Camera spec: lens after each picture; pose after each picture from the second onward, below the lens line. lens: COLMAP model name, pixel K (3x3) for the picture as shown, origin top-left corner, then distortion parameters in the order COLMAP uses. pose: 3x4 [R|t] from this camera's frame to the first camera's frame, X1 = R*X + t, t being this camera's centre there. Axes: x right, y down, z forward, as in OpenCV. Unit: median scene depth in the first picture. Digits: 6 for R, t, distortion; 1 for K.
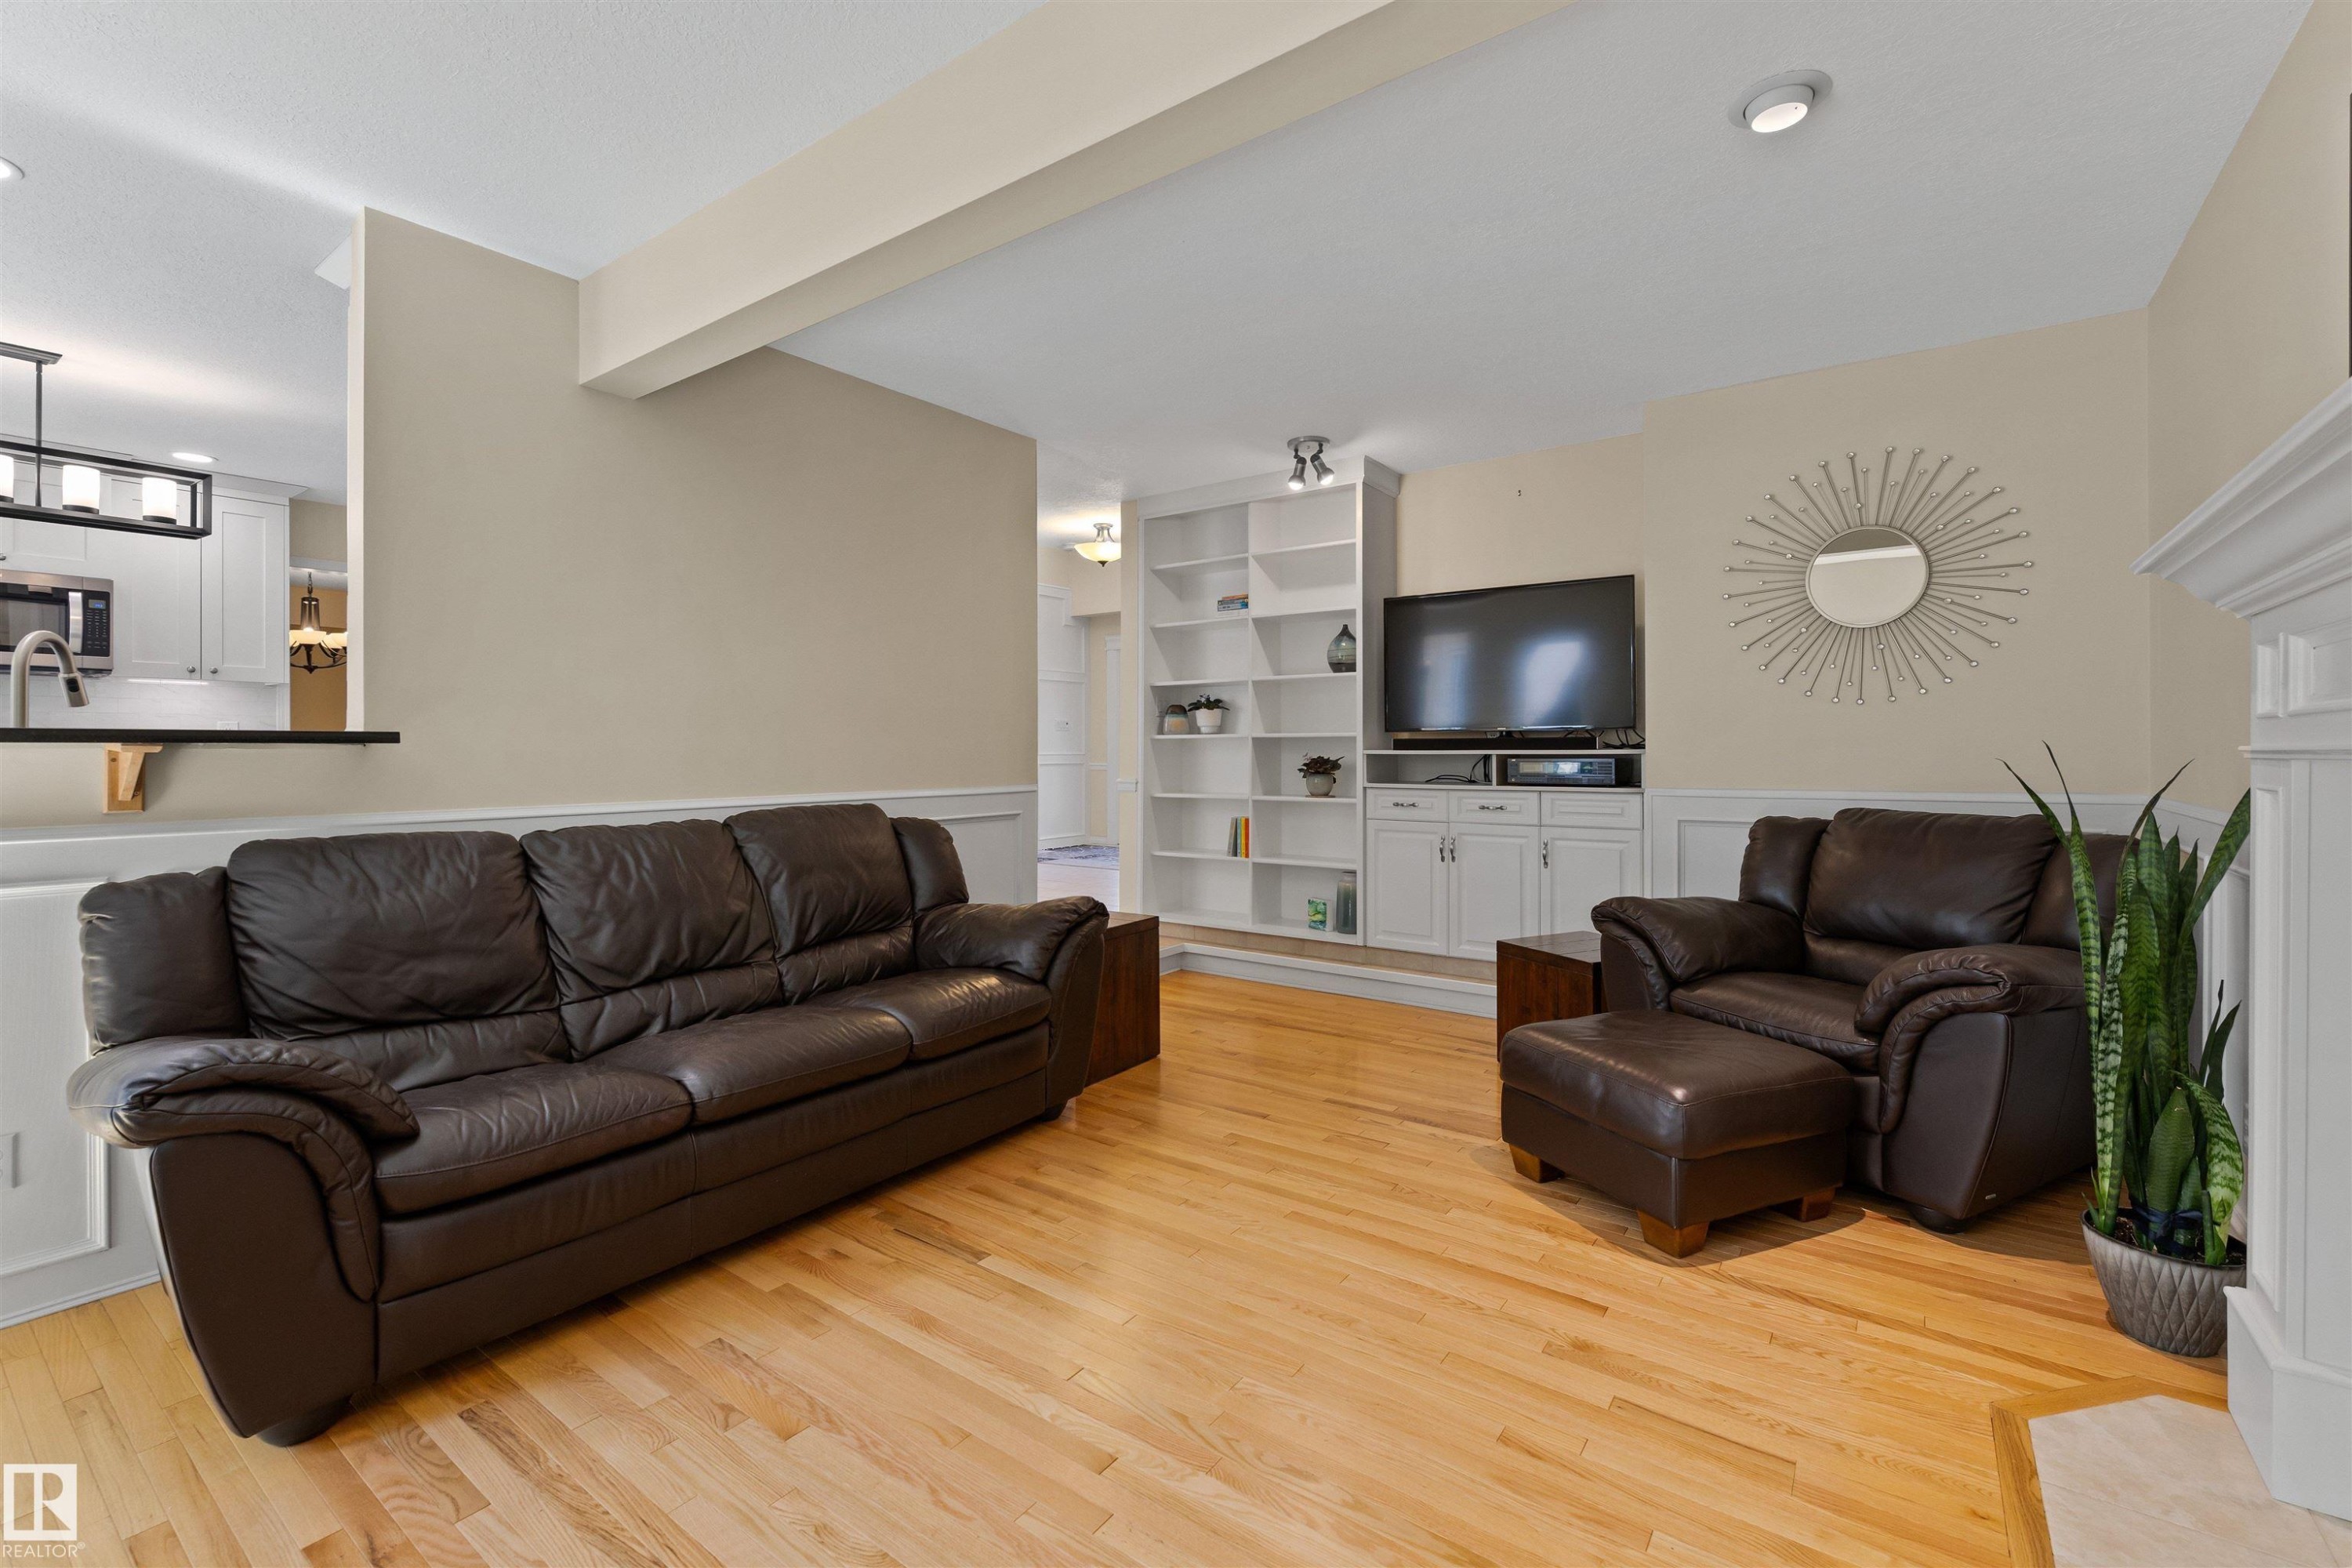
lens RADIAL K [[1021.7, 0, 1168.3], [0, 1021.7, 756.9], [0, 0, 1]] dist [-0.001327, -0.000153]
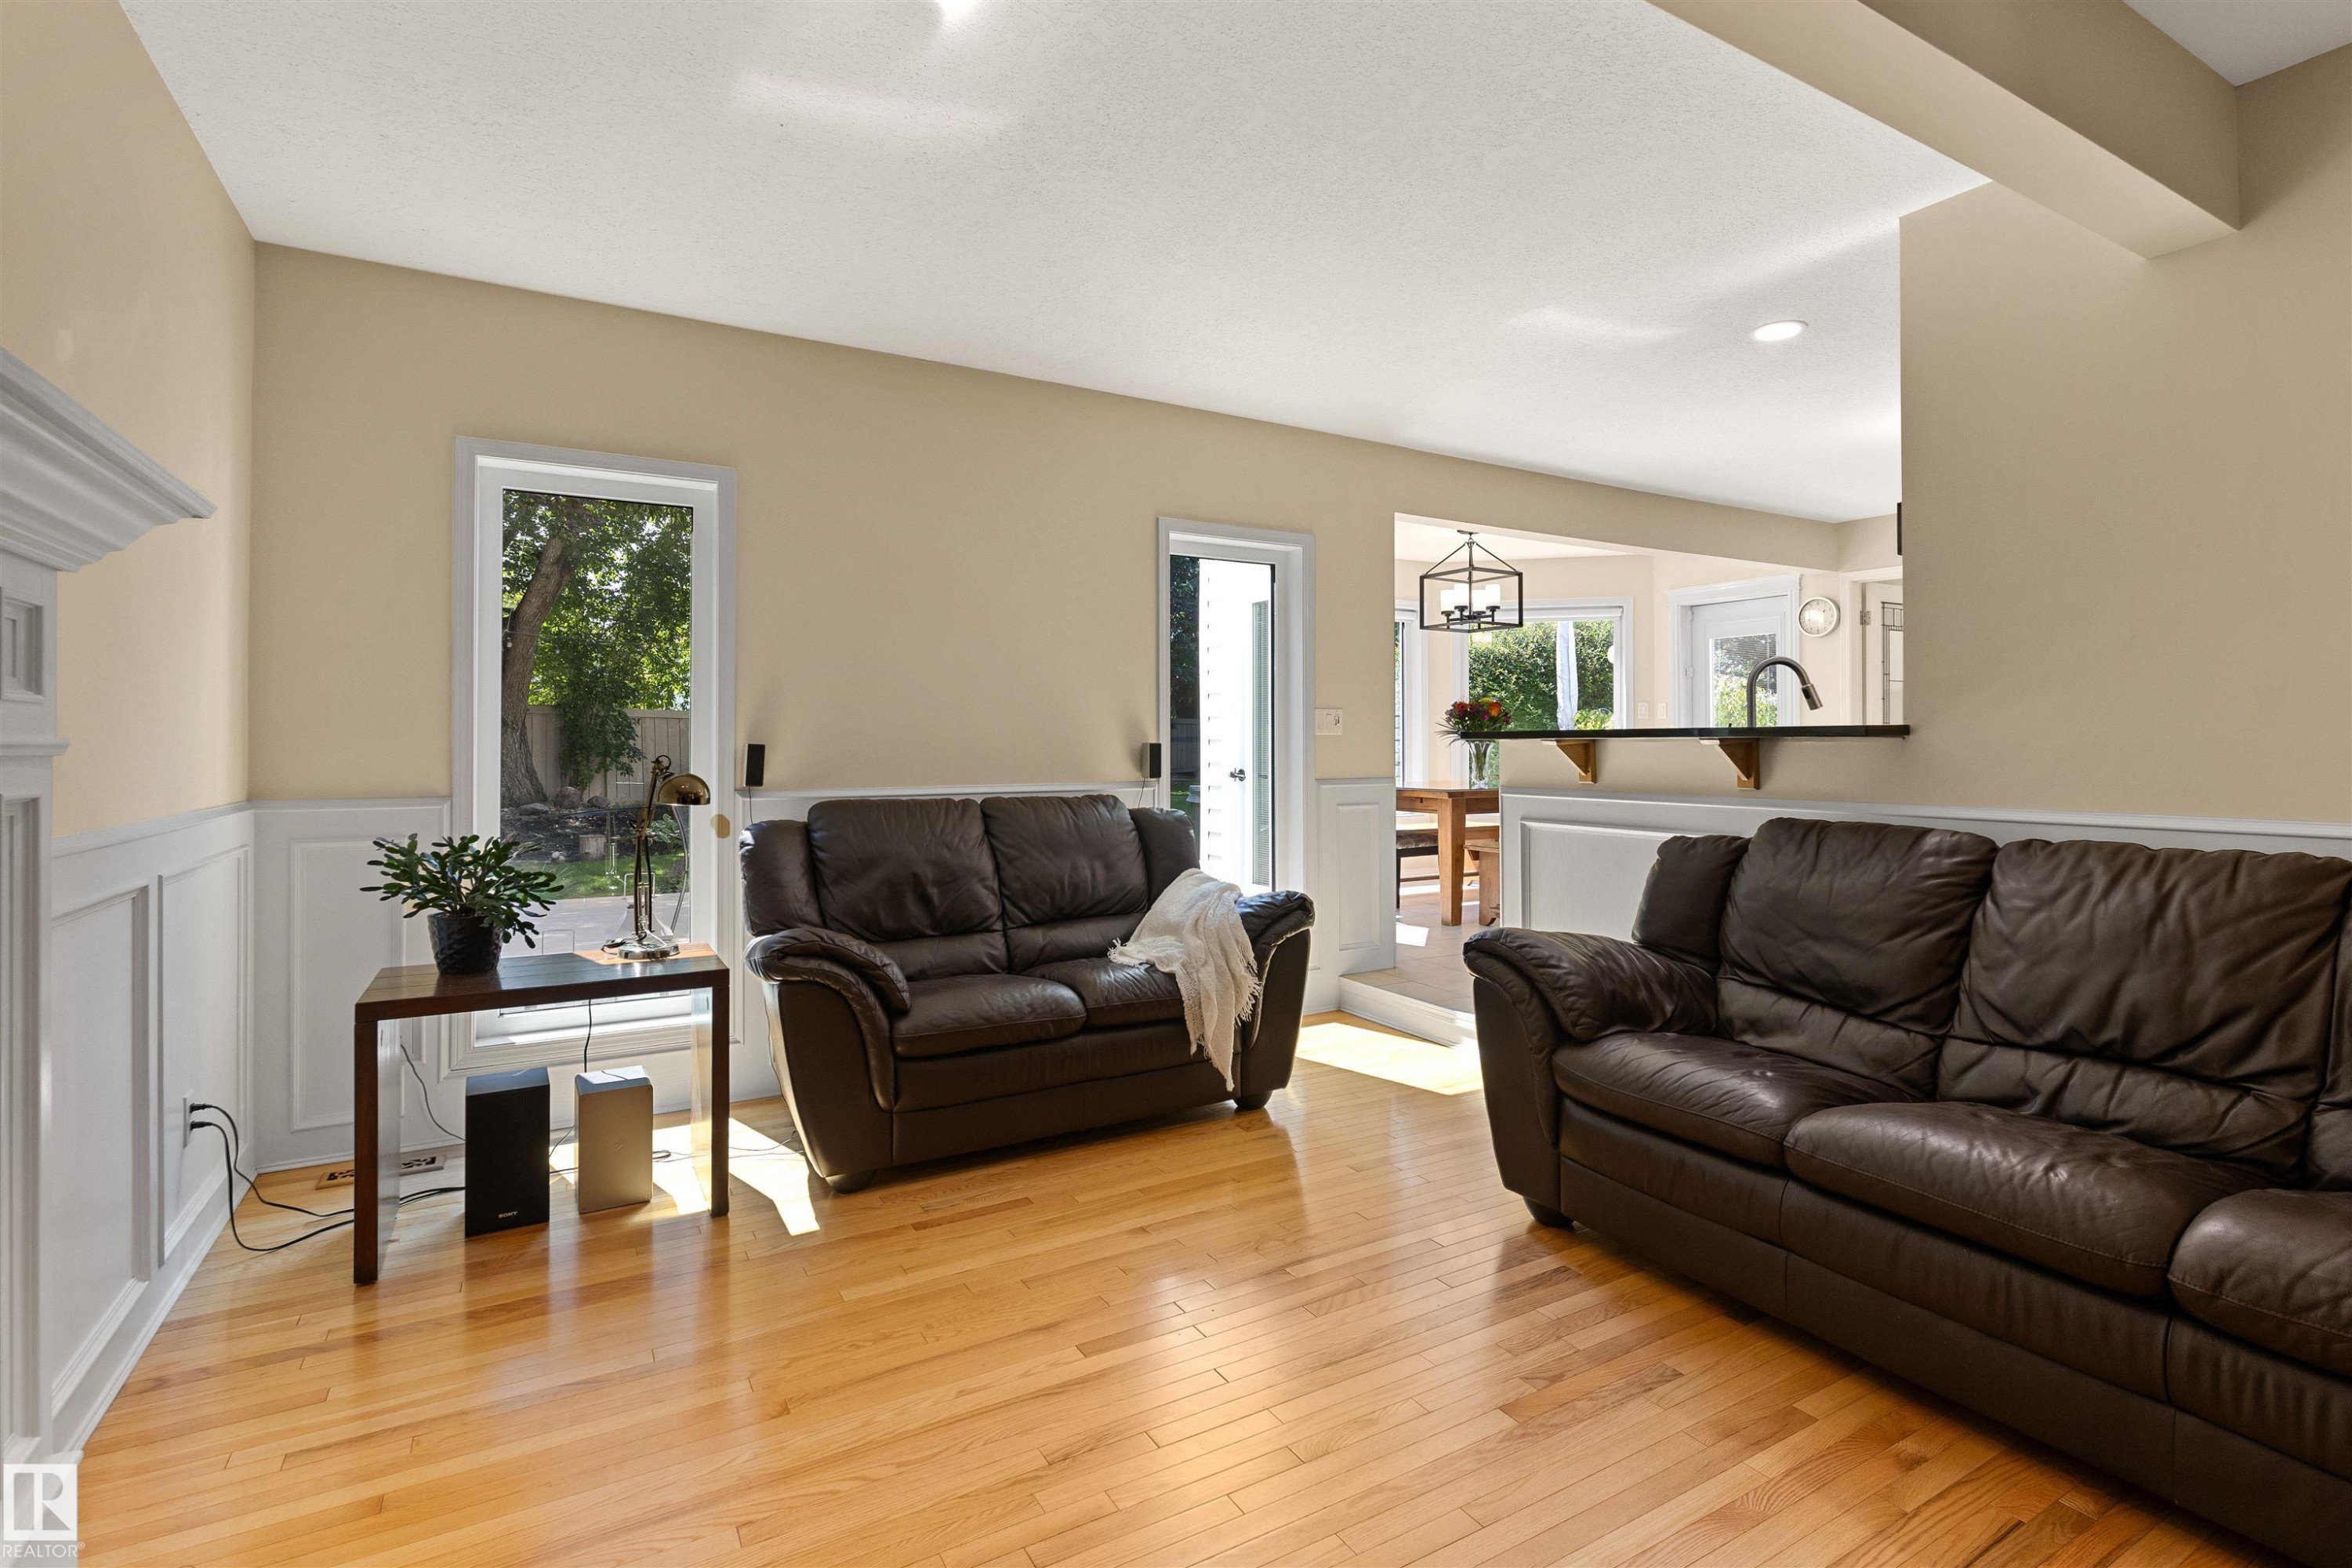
lens RADIAL K [[1091.8, 0, 1168.3], [0, 1091.8, 752.2], [0, 0, 1]] dist [-0.001275, -0.000494]
pose [[-0.404031, 0.005786, -0.914727, 0.591333], [-0.007861, 0.999921, 0.009797, -0.002024], [0.914711, 0.011149, -0.403954, 0.874134]]
